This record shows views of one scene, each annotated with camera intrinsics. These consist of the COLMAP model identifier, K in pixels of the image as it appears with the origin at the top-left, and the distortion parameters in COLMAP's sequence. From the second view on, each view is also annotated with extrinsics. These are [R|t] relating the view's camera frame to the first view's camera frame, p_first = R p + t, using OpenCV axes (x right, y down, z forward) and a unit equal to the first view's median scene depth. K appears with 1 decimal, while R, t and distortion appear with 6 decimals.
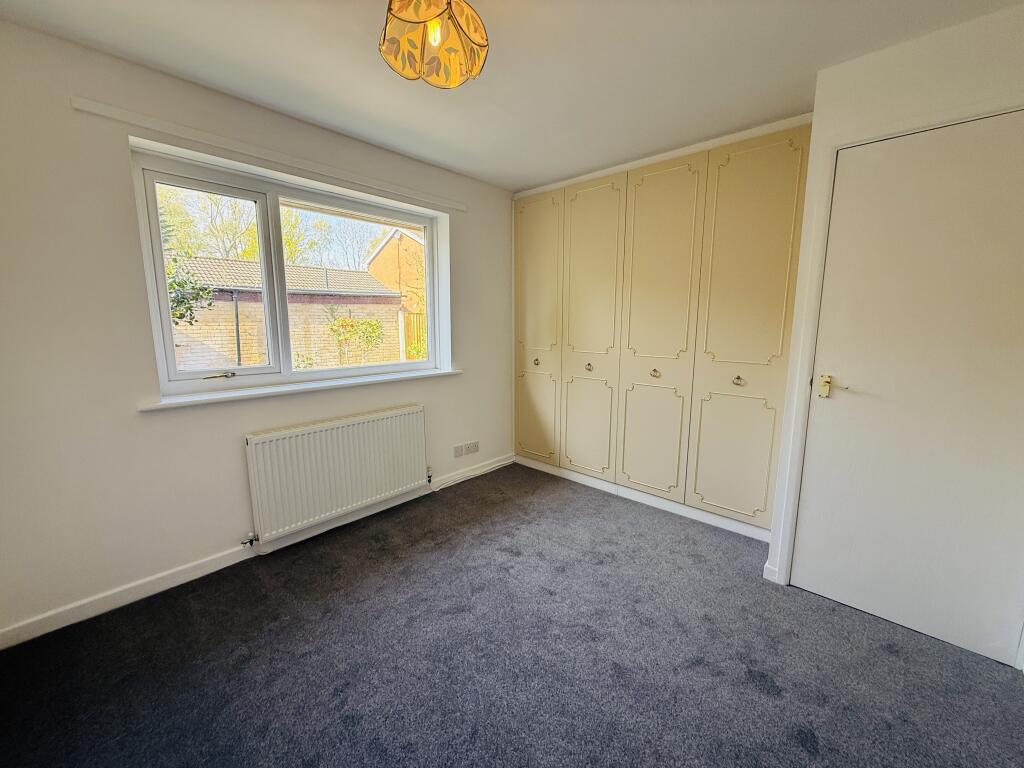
lens RADIAL K [[408.5, 0, 508.9], [0, 408.5, 384.3], [0, 0, 1]] dist [-0.001210, 0.000383]
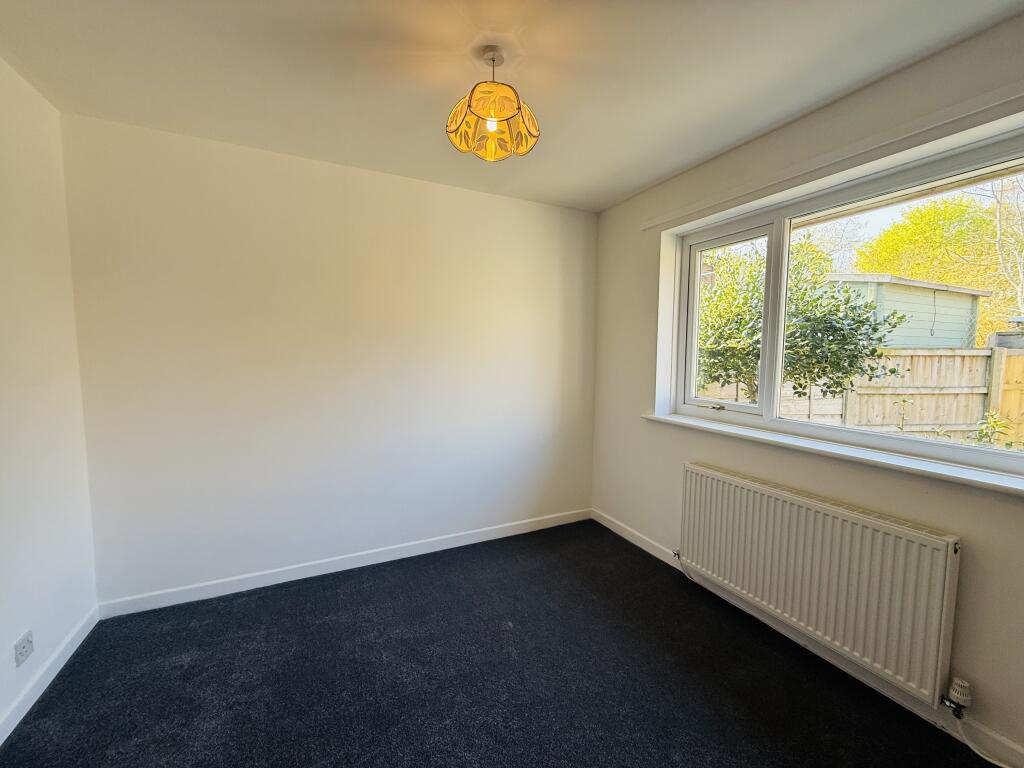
lens RADIAL K [[408.5, 0, 508.9], [0, 408.5, 384.3], [0, 0, 1]] dist [-0.001210, 0.000383]
pose [[-0.352913, 0.069634, -0.933061, 0.499633], [-0.160235, 0.977997, 0.133594, -0.134462], [0.921834, 0.196656, -0.333990, 0.817446]]
